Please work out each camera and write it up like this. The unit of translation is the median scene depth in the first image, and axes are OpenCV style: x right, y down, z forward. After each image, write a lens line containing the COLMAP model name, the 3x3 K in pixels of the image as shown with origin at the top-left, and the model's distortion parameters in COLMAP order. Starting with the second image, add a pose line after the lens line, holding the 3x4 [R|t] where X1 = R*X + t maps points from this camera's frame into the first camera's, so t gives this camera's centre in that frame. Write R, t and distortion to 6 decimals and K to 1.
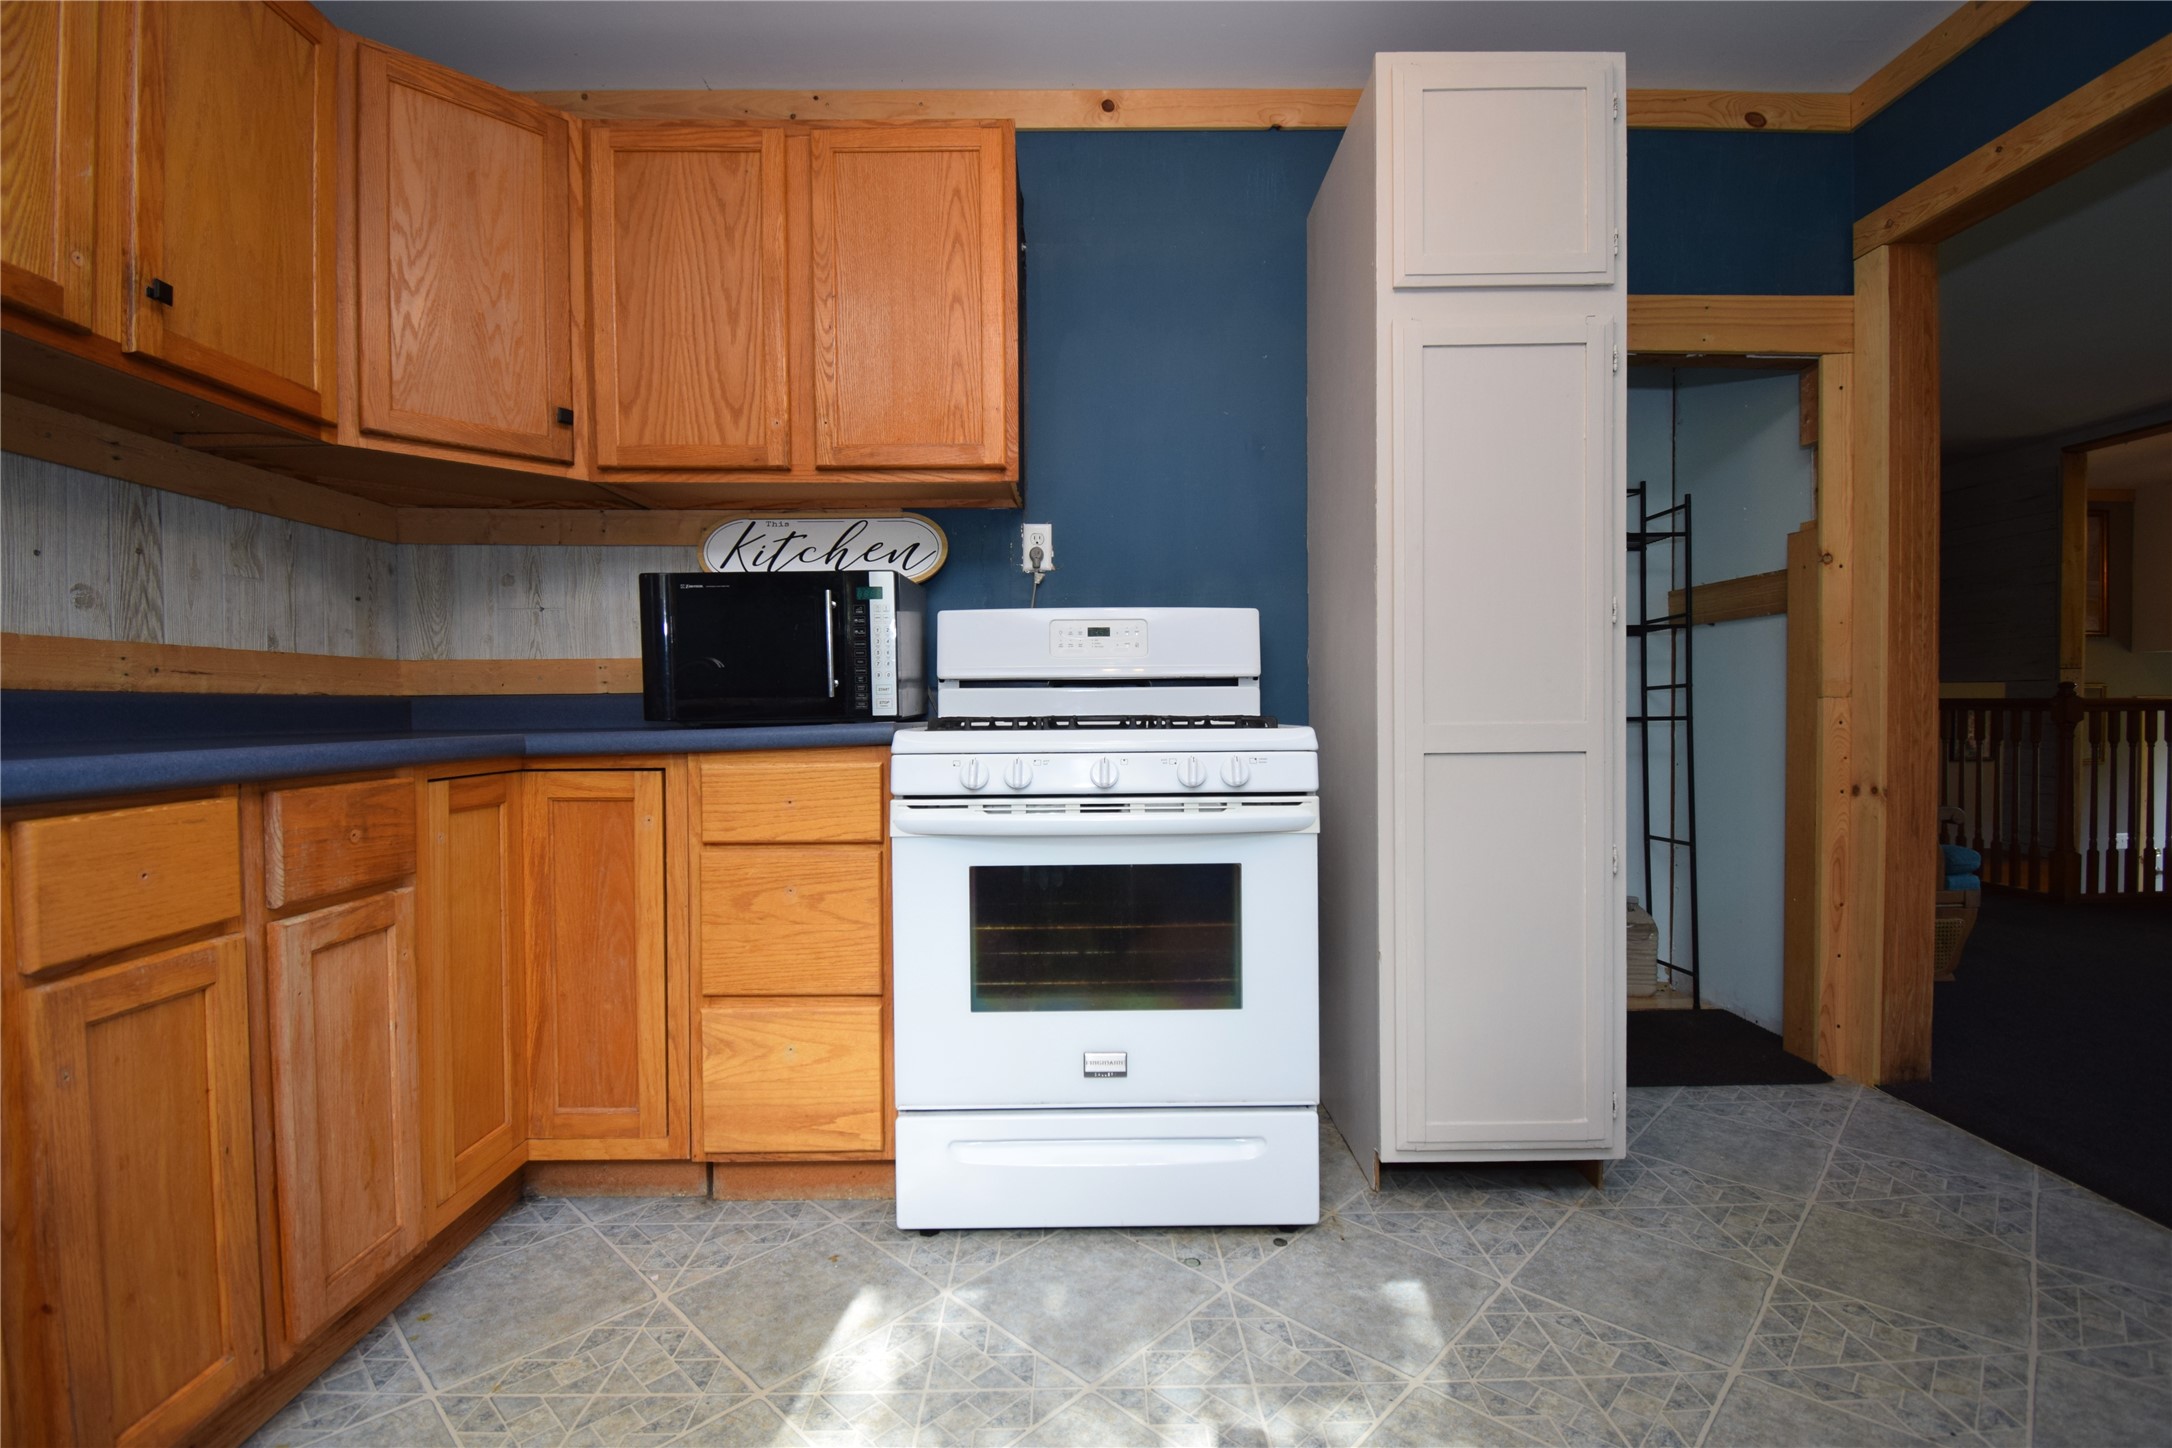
lens RADIAL K [[954.7, 0, 1095.4], [0, 954.7, 726.5], [0, 0, 1]] dist [0.016377, -0.022387]
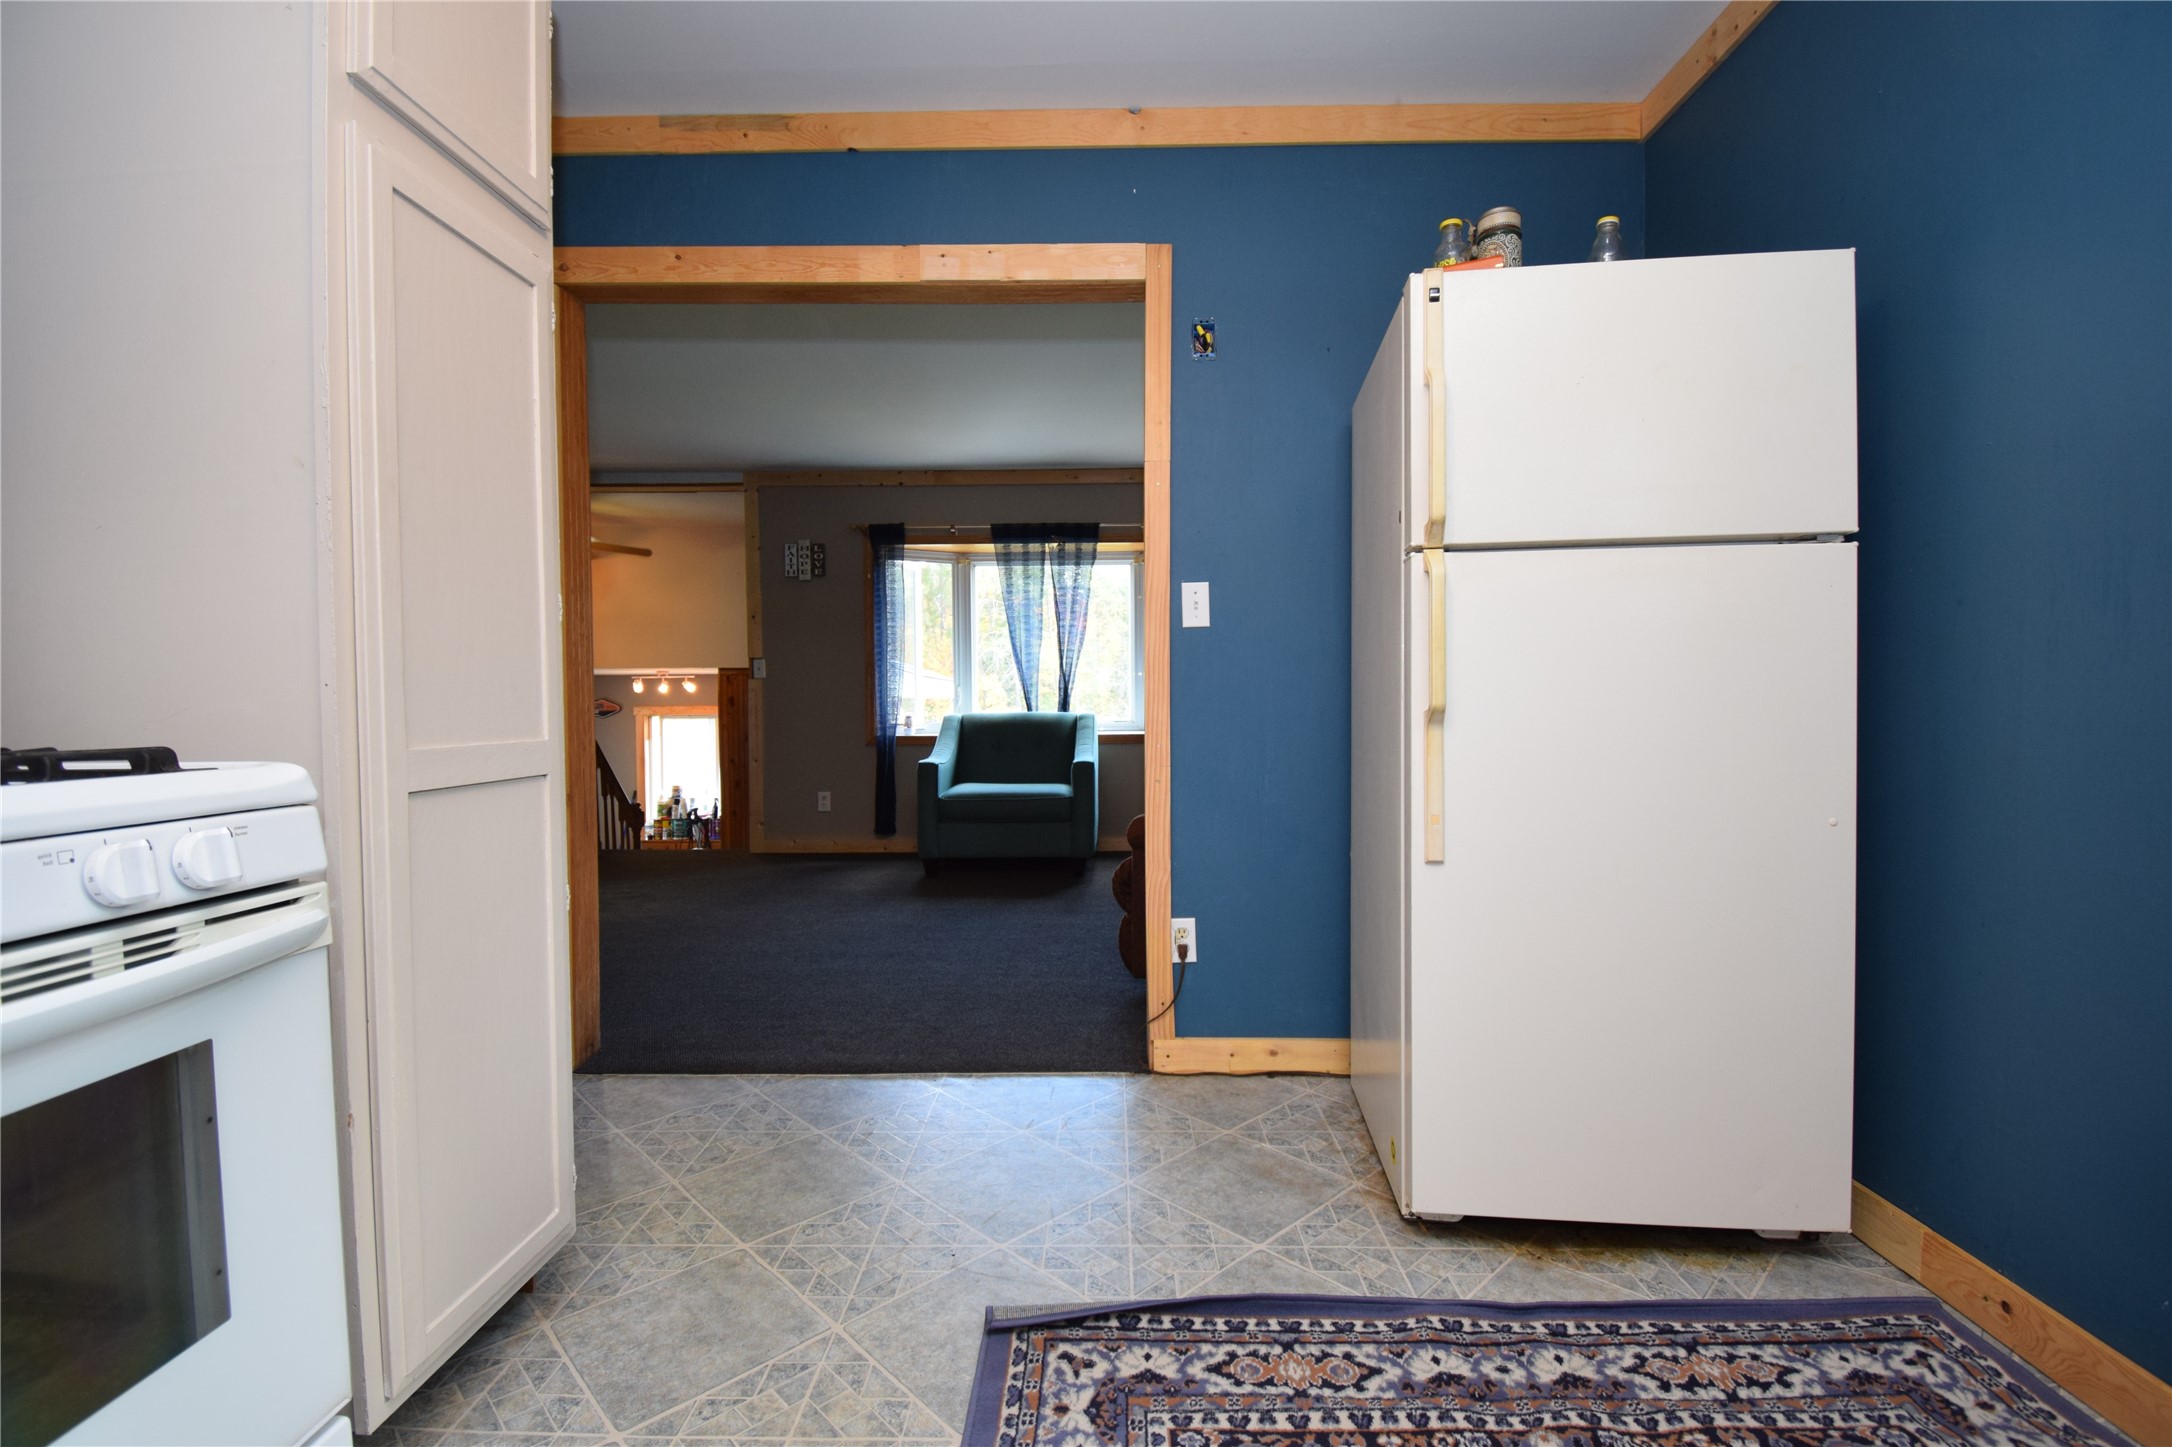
lens RADIAL K [[954.7, 0, 1096.2], [0, 954.7, 730.4], [0, 0, 1]] dist [0.016377, -0.022387]
pose [[0.021027, -0.021212, 0.999554, -0.312675], [0.026338, 0.999440, 0.020655, -0.016535], [-0.999432, 0.025892, 0.021574, 0.505875]]
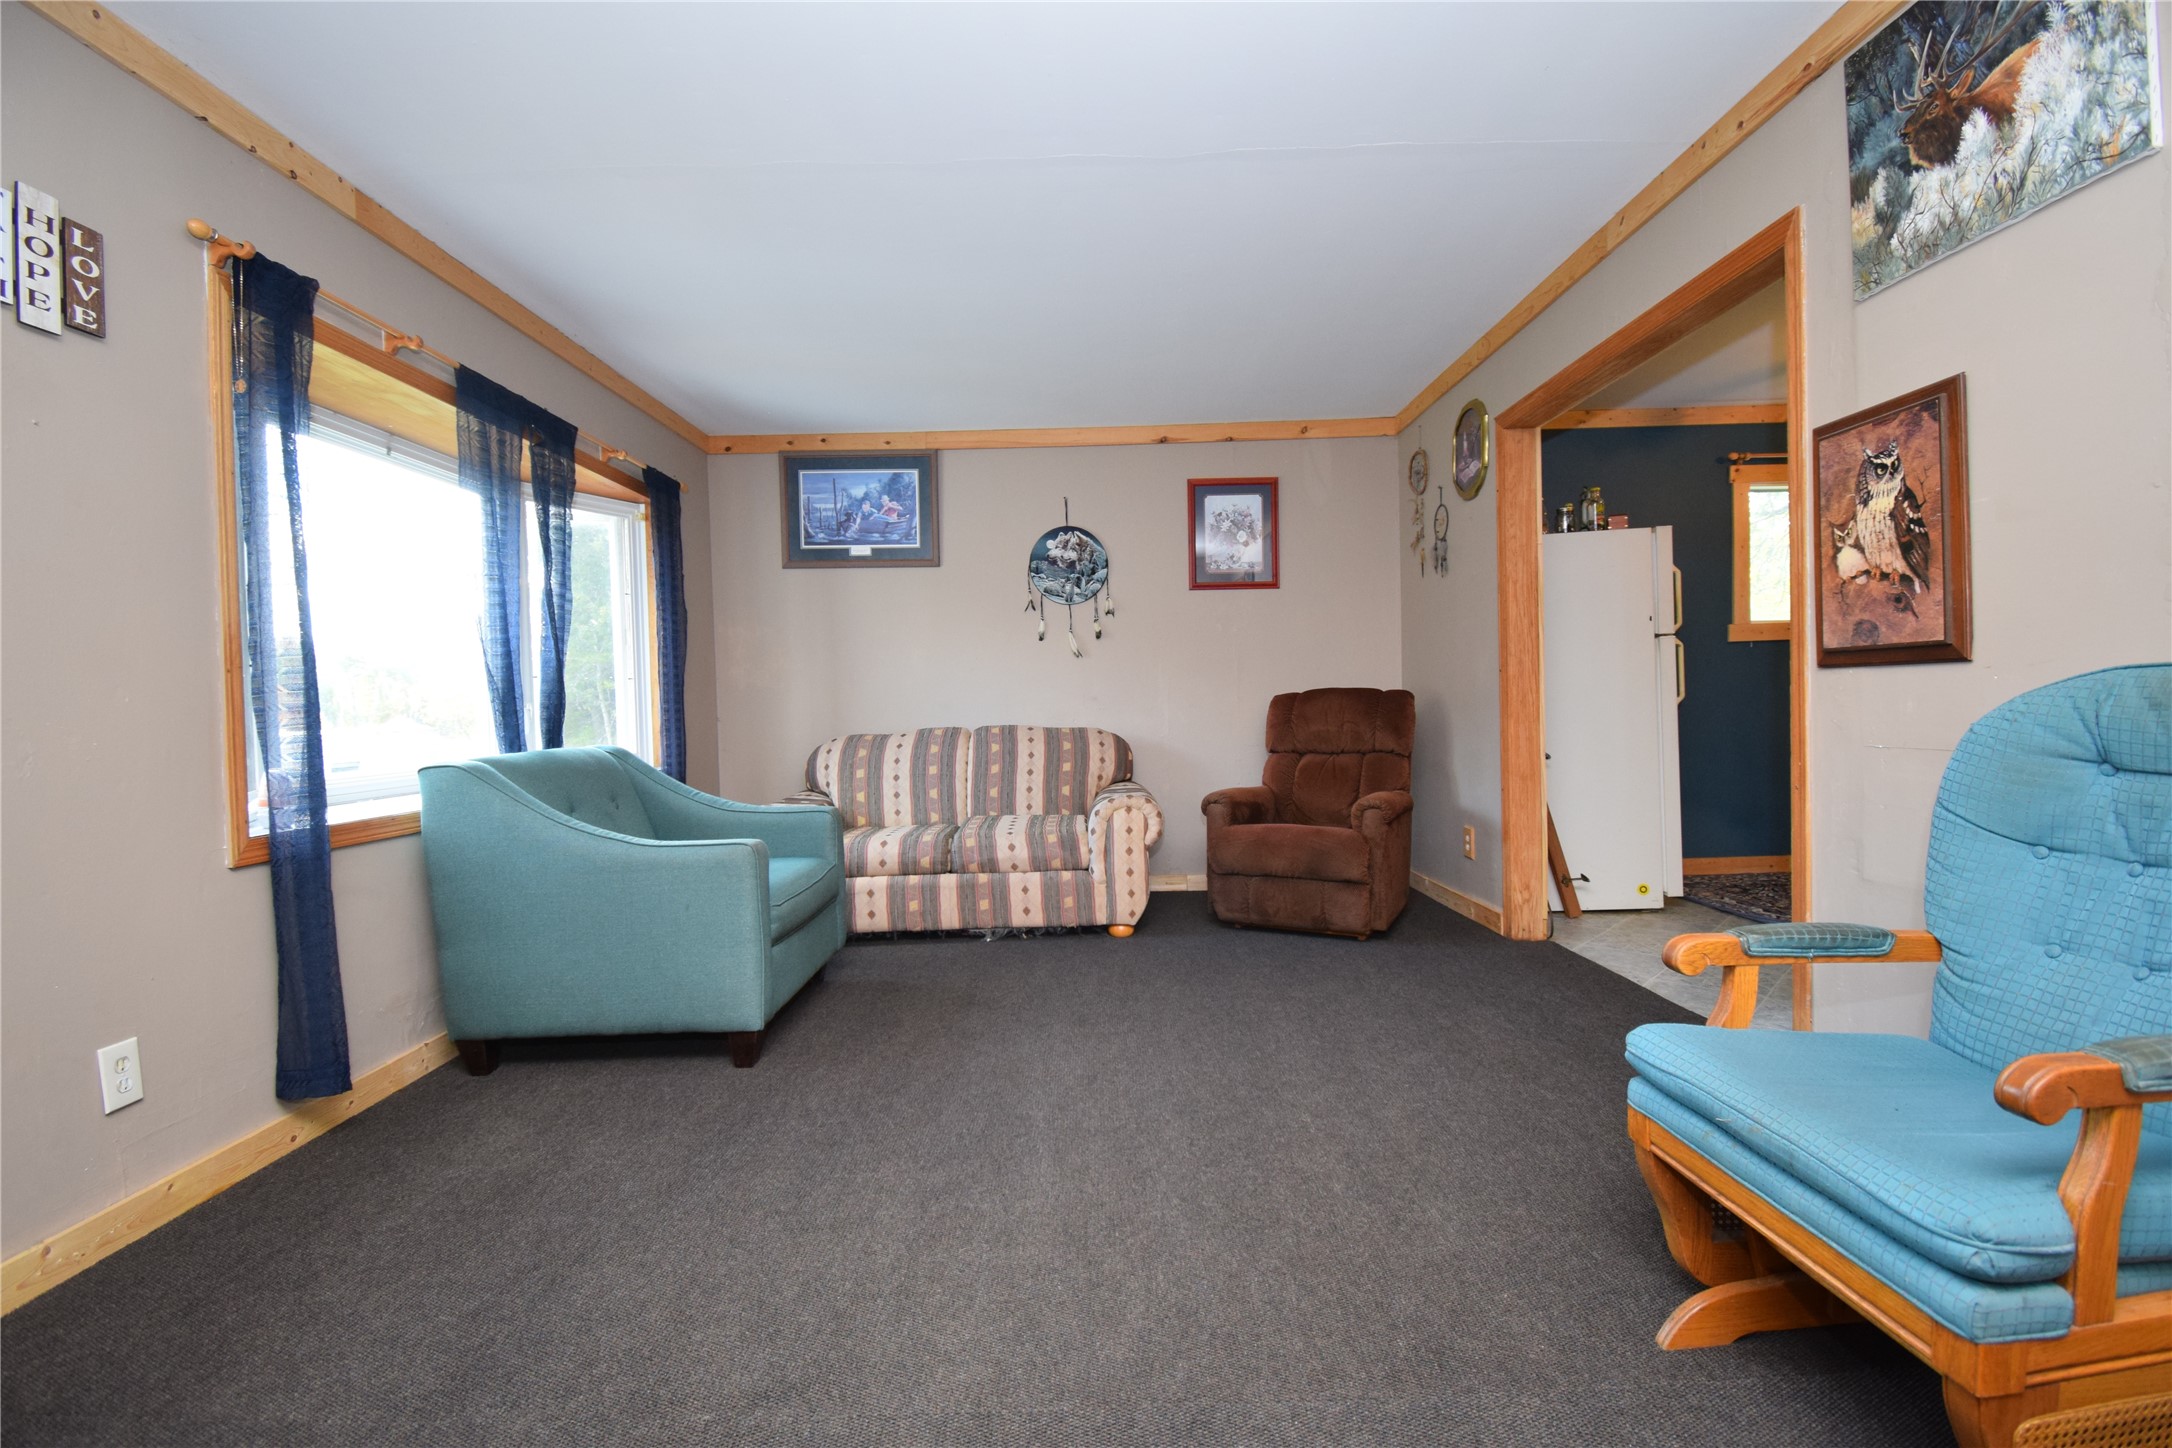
lens RADIAL K [[954.7, 0, 1076.4], [0, 954.7, 726.4], [0, 0, 1]] dist [0.016377, -0.022387]
pose [[-0.999115, 0.035915, 0.021883, 2.207103], [0.036935, 0.998156, 0.048179, -0.115793], [-0.020113, 0.048944, -0.998599, 2.728968]]
